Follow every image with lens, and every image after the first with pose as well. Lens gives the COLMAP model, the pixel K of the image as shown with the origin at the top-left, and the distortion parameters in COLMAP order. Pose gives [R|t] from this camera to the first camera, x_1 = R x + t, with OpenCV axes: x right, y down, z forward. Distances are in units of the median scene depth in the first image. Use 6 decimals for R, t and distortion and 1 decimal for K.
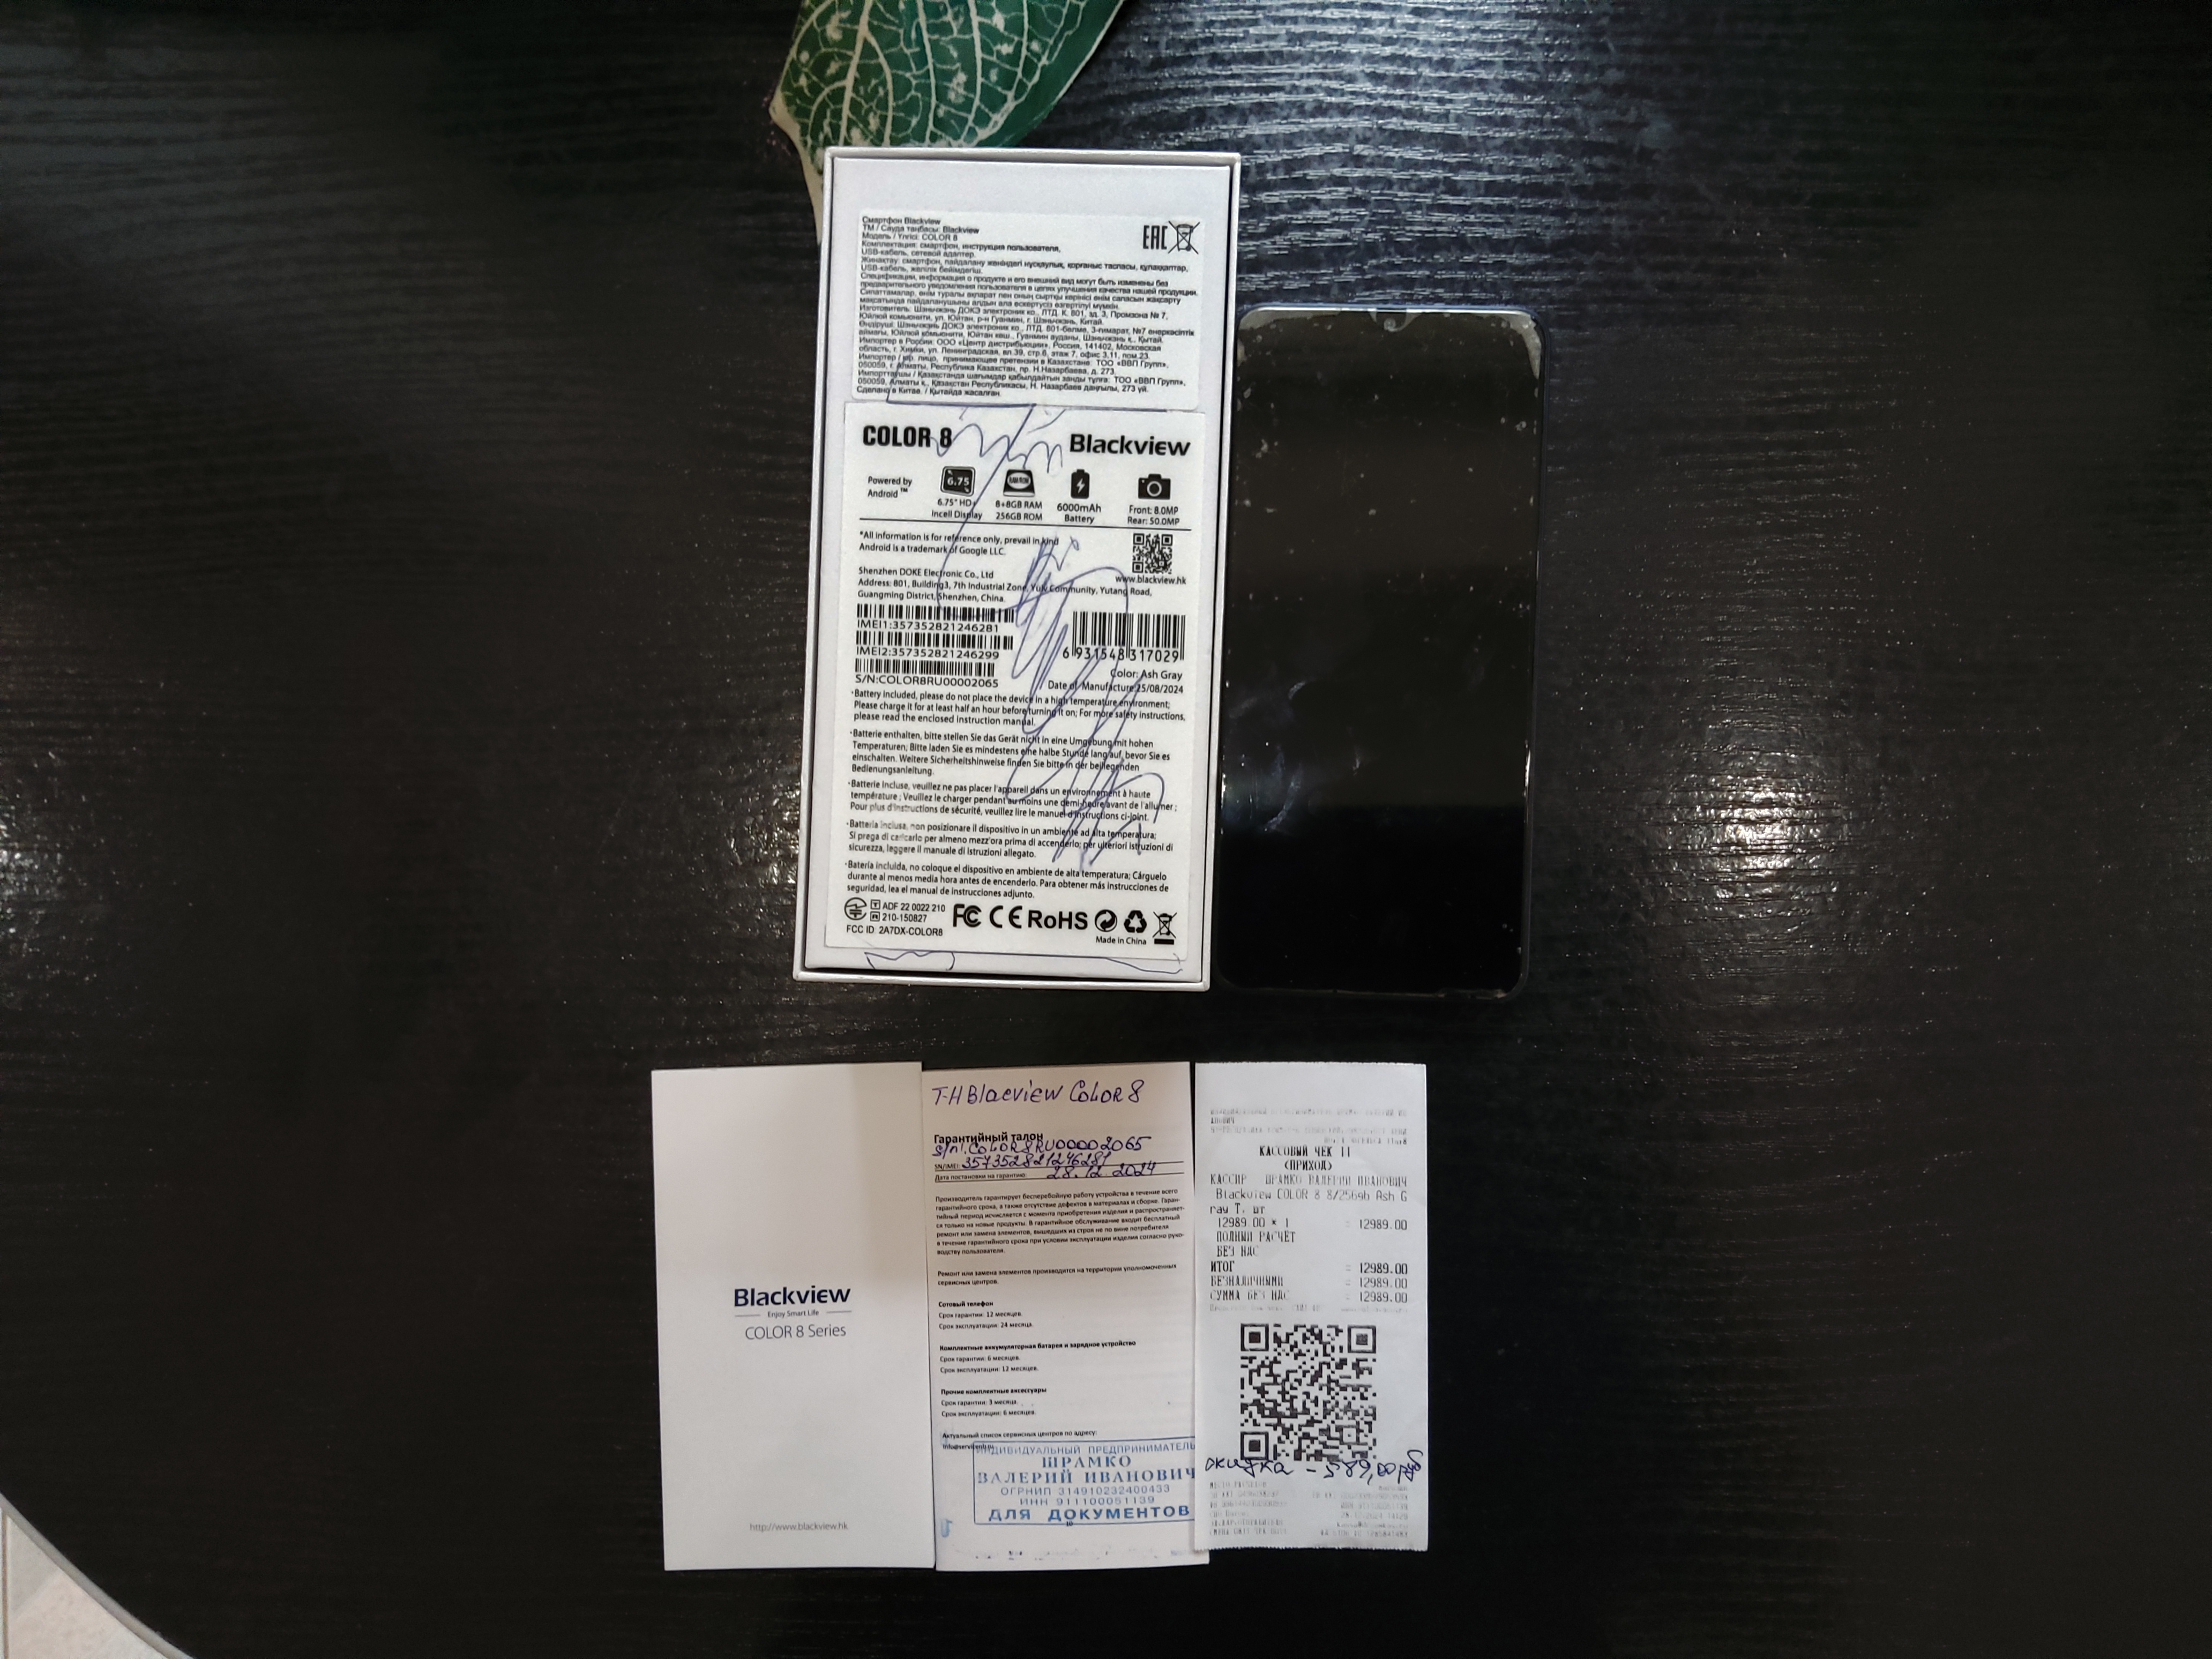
lens RADIAL K [[1812.8, 0, 1106.0], [0, 1812.8, 829.5], [0, 0, 1]] dist [0.082204, -0.203828]
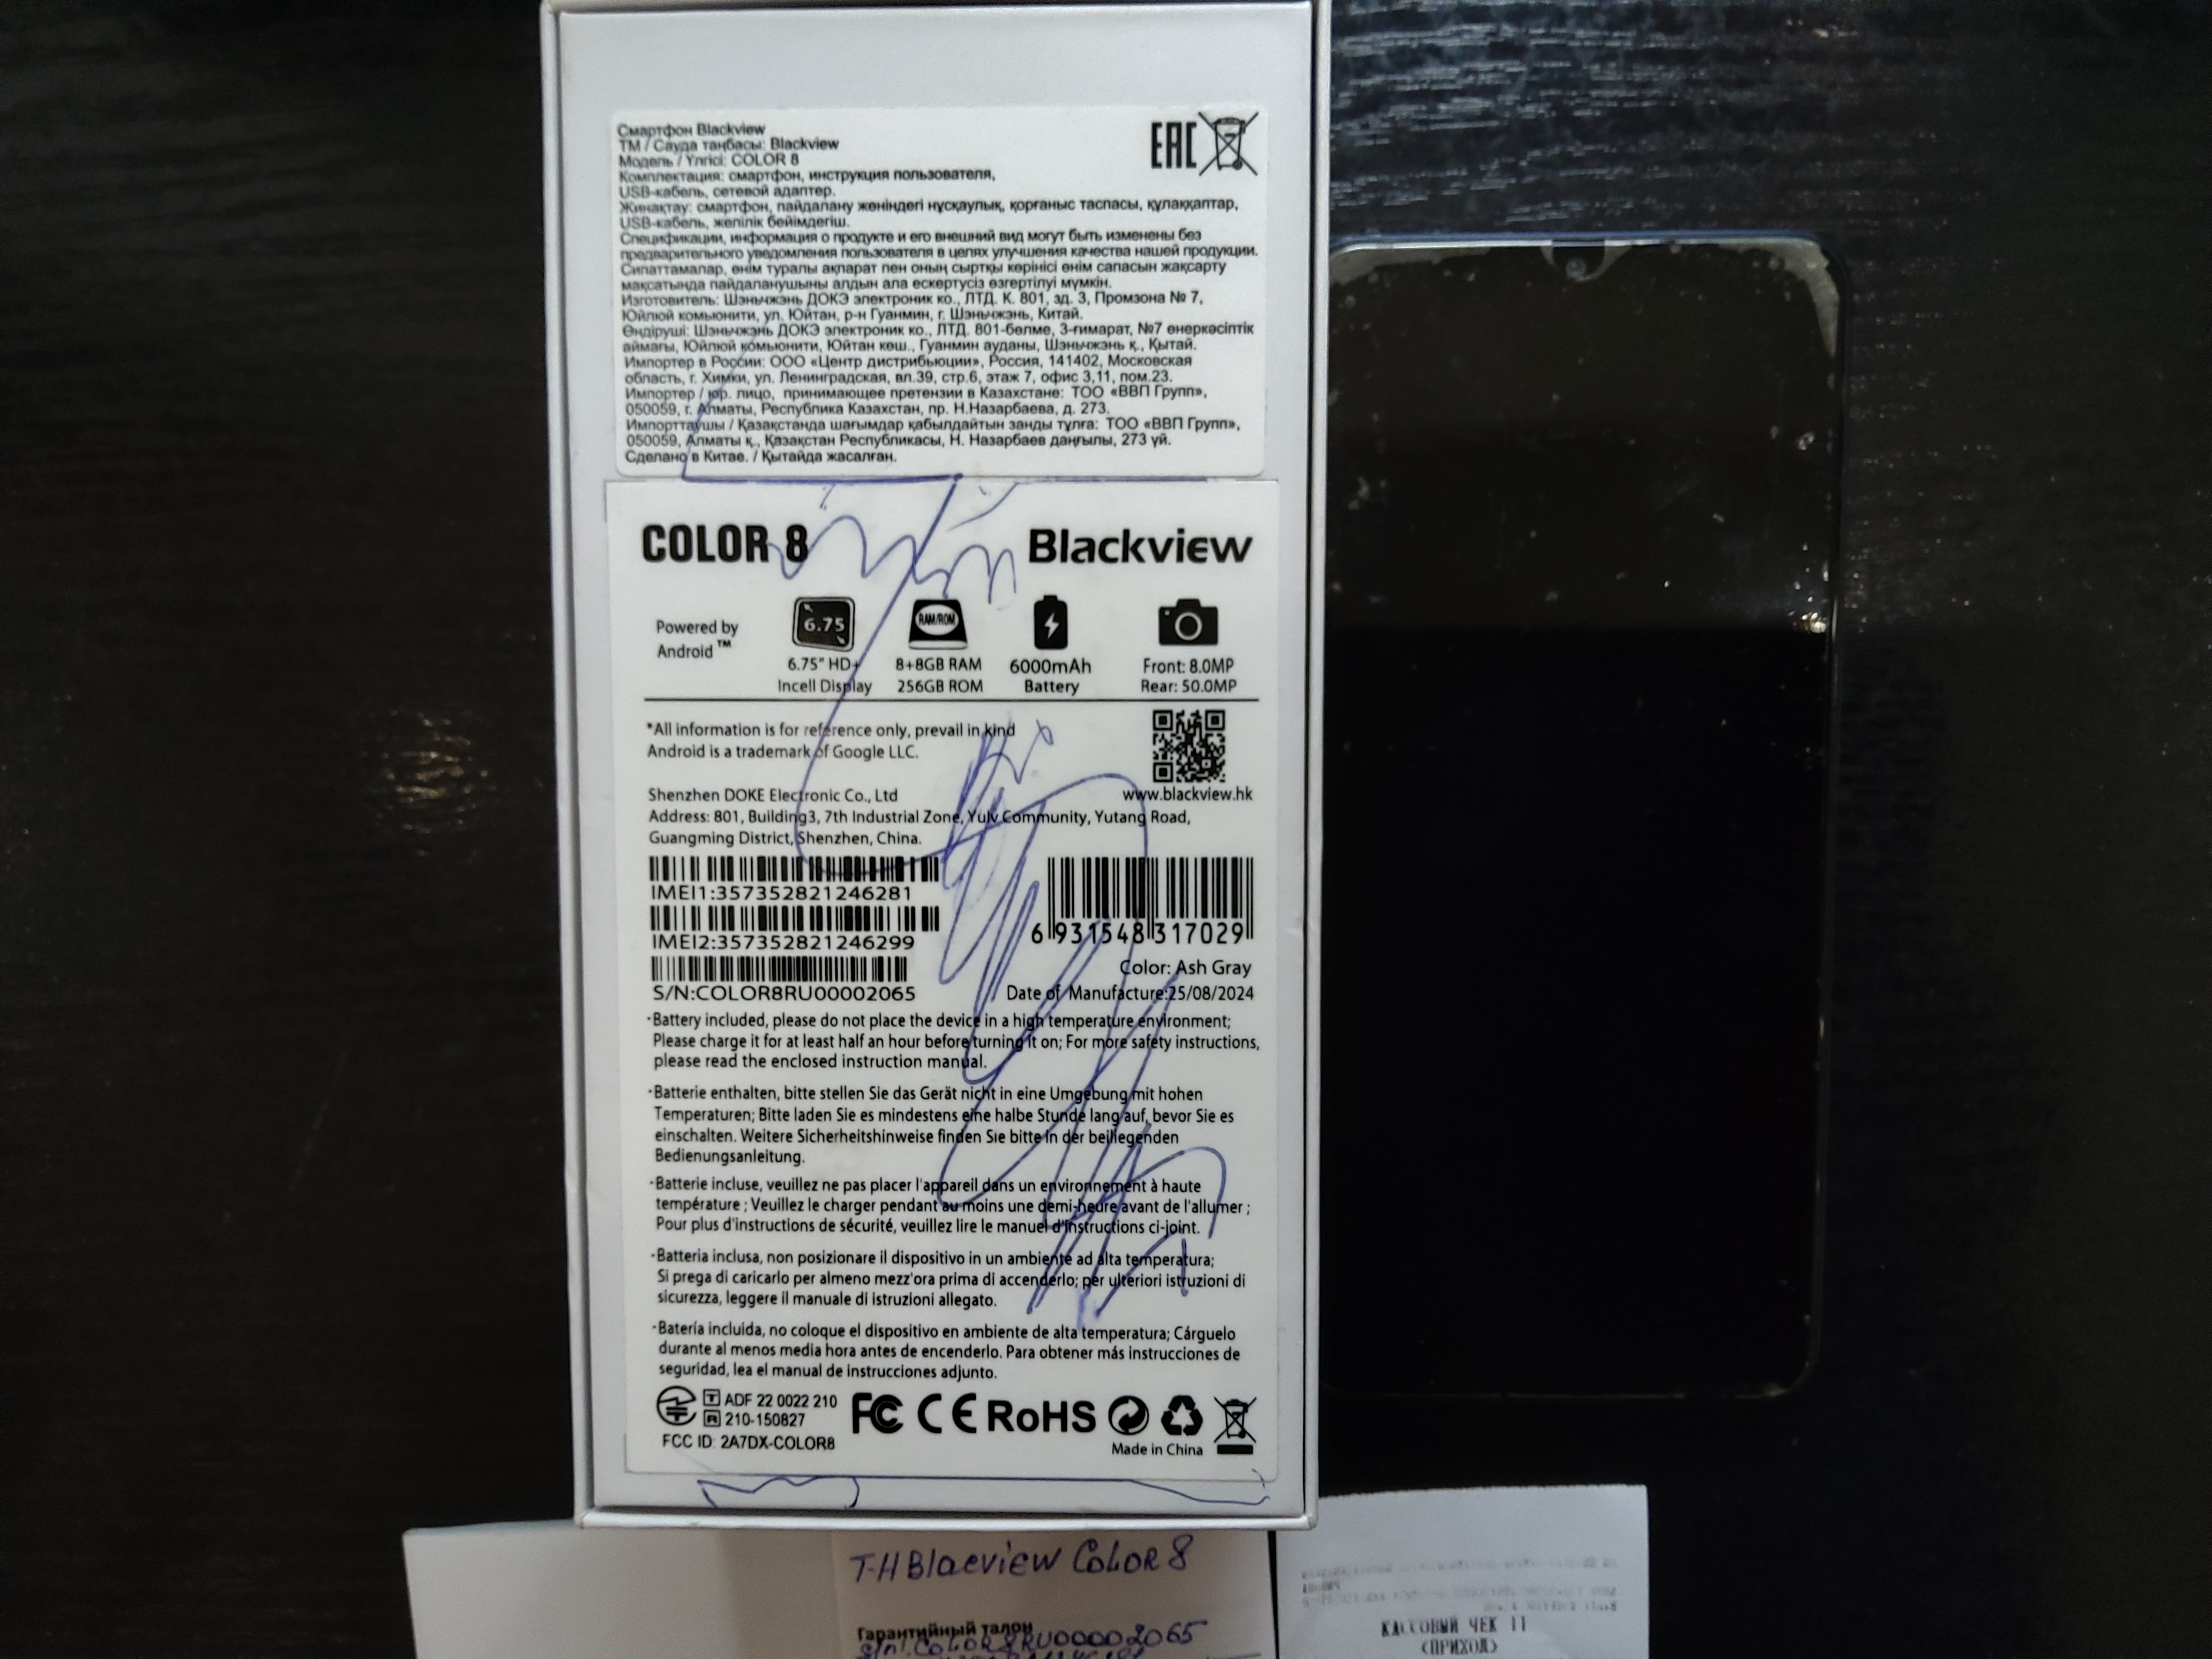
lens RADIAL K [[1812.8, 0, 1106.0], [0, 1812.8, 829.5], [0, 0, 1]] dist [0.082204, -0.203828]
pose [[0.999243, -0.038361, 0.006497, -0.003646], [0.037626, 0.995267, 0.089604, -0.176340], [-0.009904, -0.089292, 0.995956, 0.458548]]
